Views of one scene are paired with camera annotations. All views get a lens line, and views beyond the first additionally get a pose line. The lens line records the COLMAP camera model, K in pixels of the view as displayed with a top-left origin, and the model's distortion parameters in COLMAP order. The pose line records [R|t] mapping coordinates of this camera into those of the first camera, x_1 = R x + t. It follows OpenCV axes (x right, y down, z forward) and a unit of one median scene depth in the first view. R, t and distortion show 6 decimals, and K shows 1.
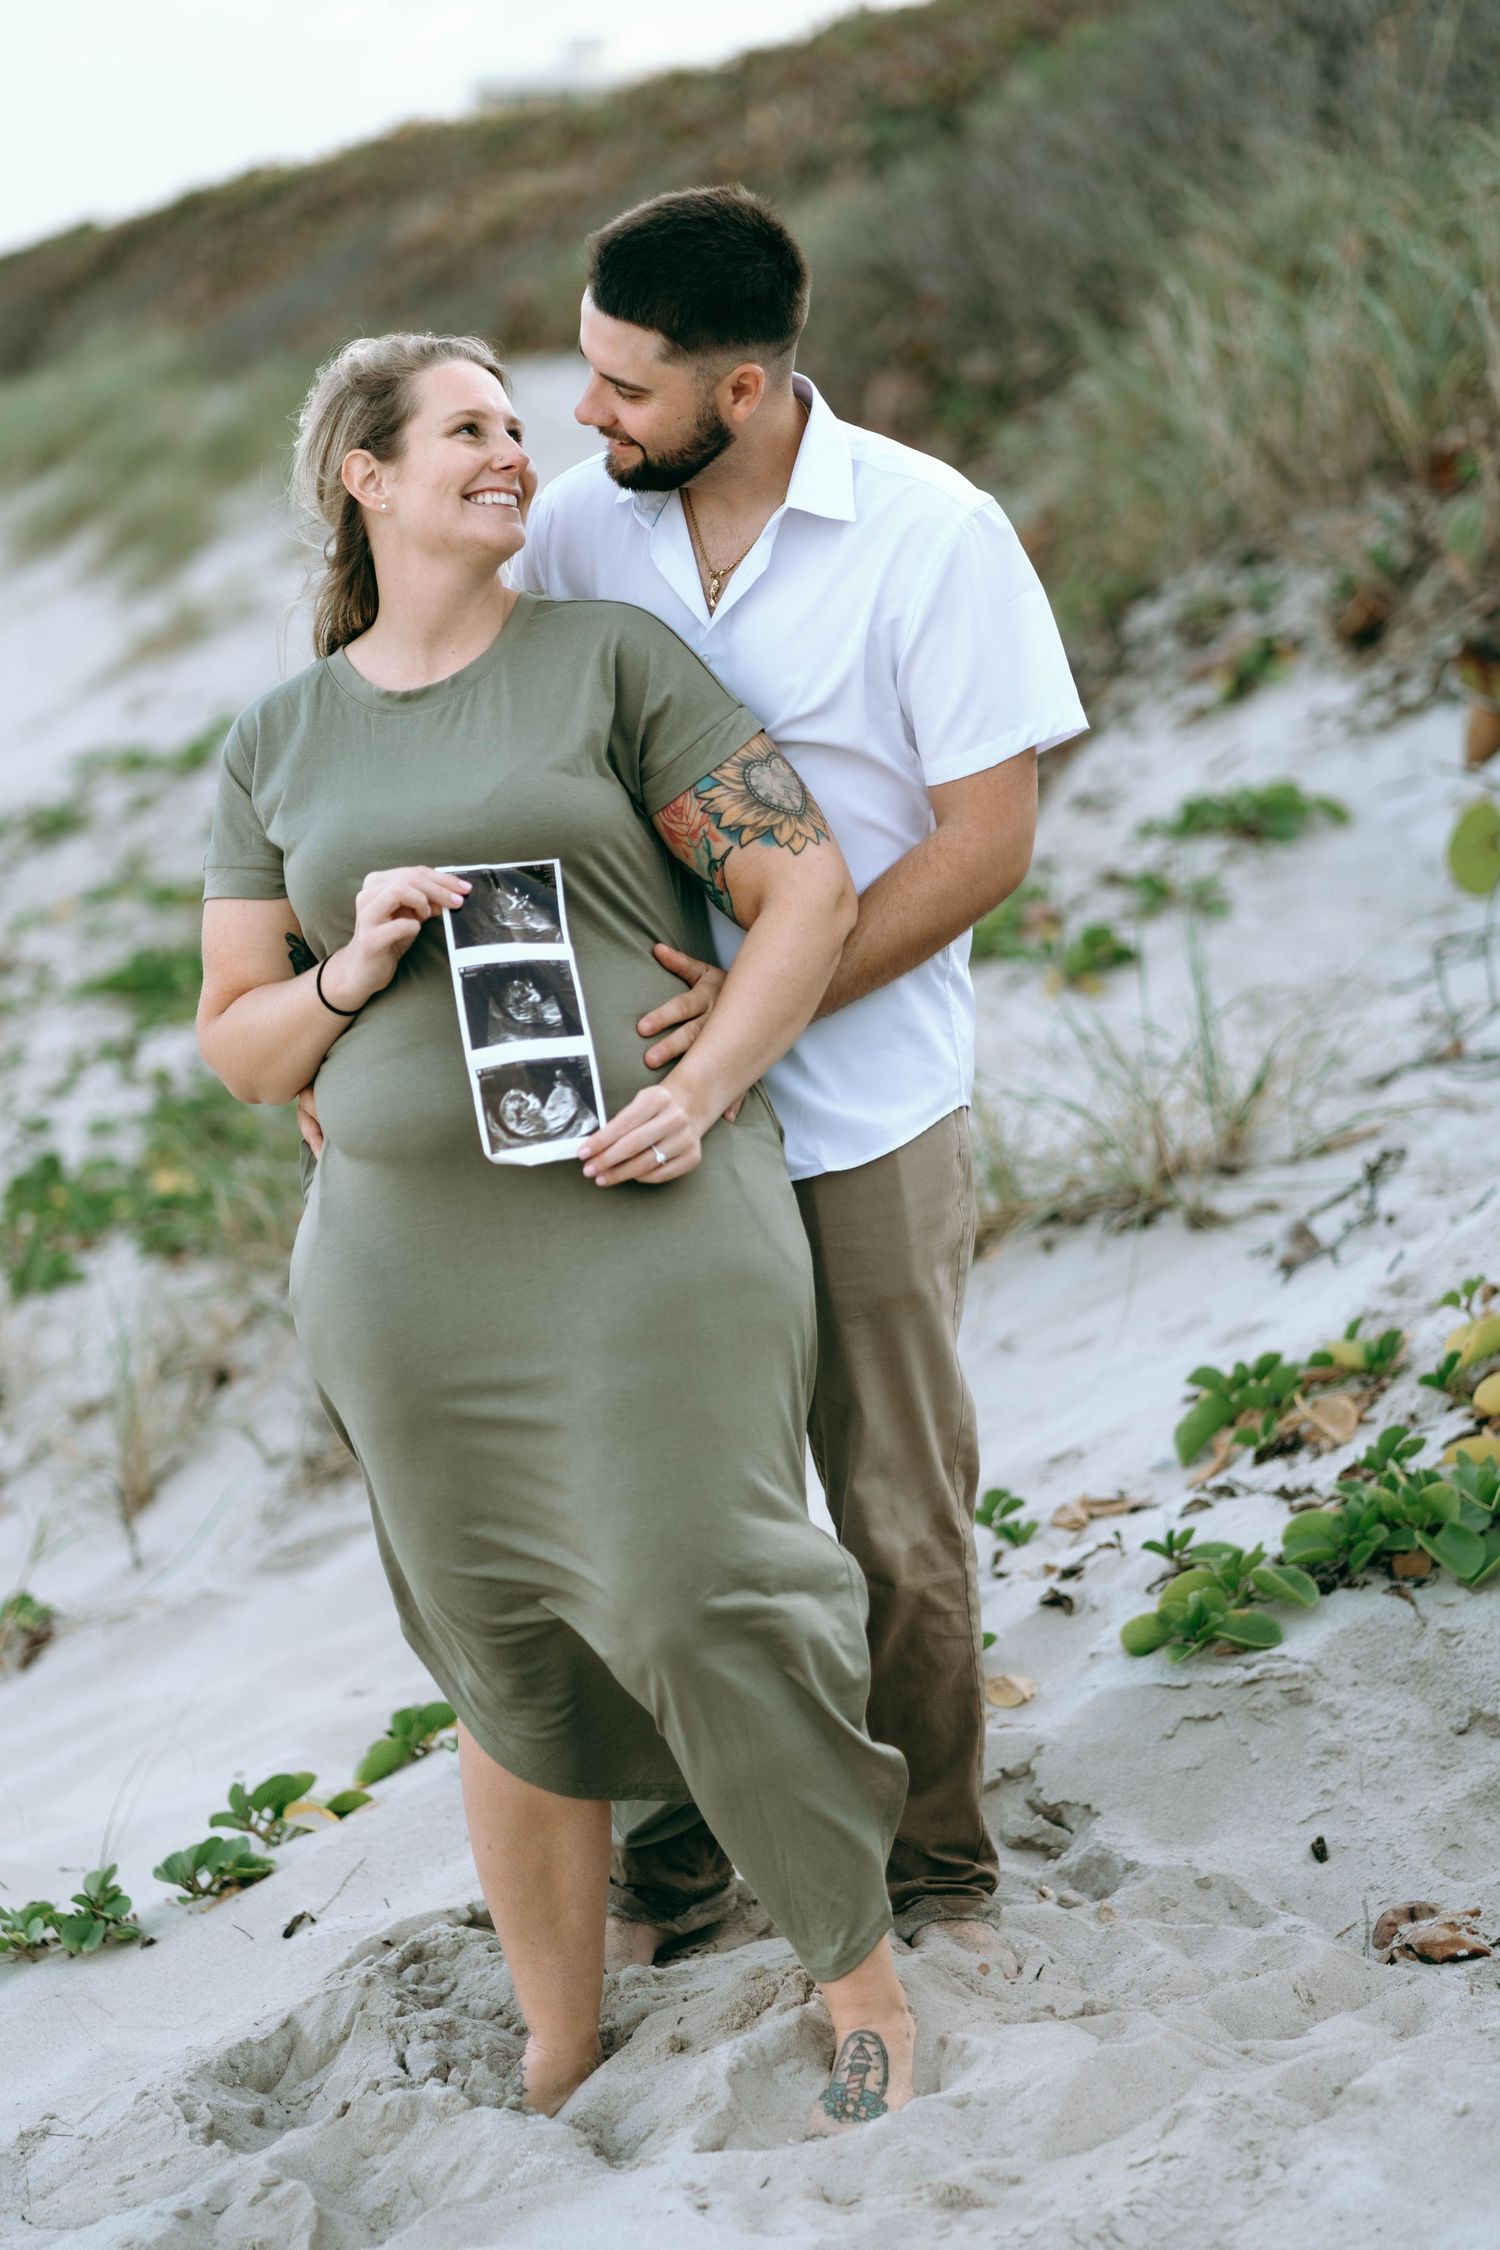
lens RADIAL K [[5375.3, 0, 750.0], [0, 5375.3, 1125.0], [0, 0, 1]] dist [0.066200, 0.525984]
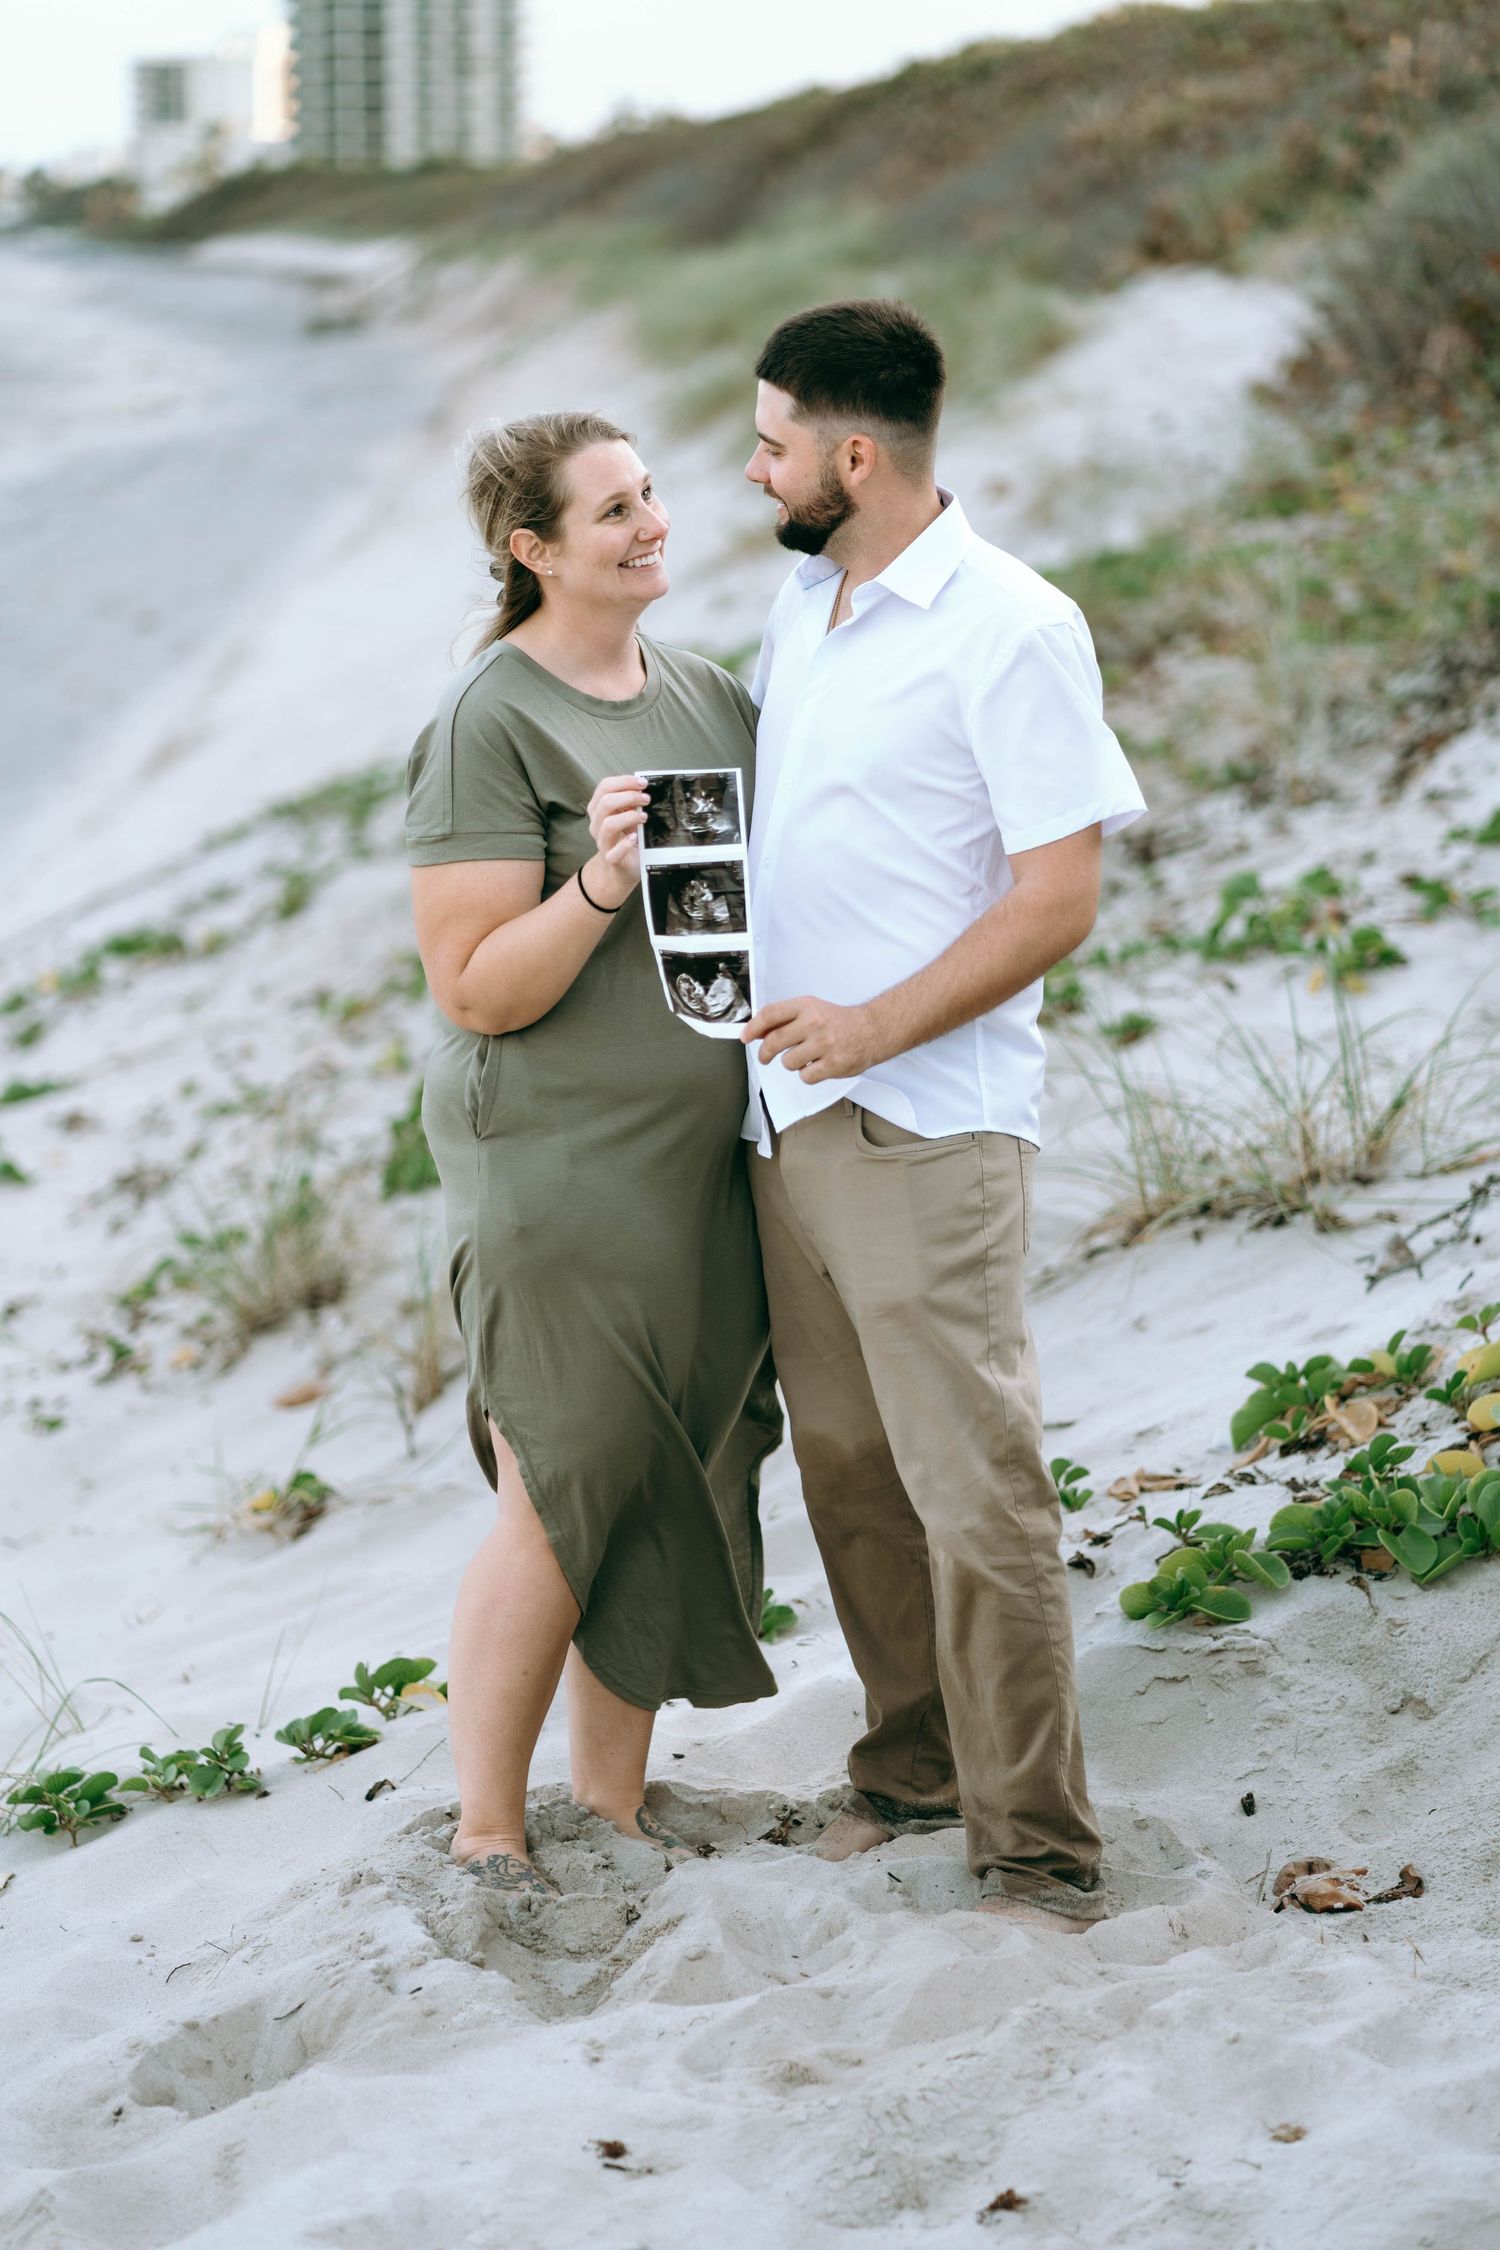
lens RADIAL K [[5516.2, 0, 747.5], [0, 5516.2, 1062.3], [0, 0, 1]] dist [0.212371, -0.693973]
pose [[0.986580, 0.068194, -0.148356, 0.157738], [-0.065459, 0.997584, 0.023249, -0.040587], [0.149583, -0.013226, 0.988661, -0.165635]]
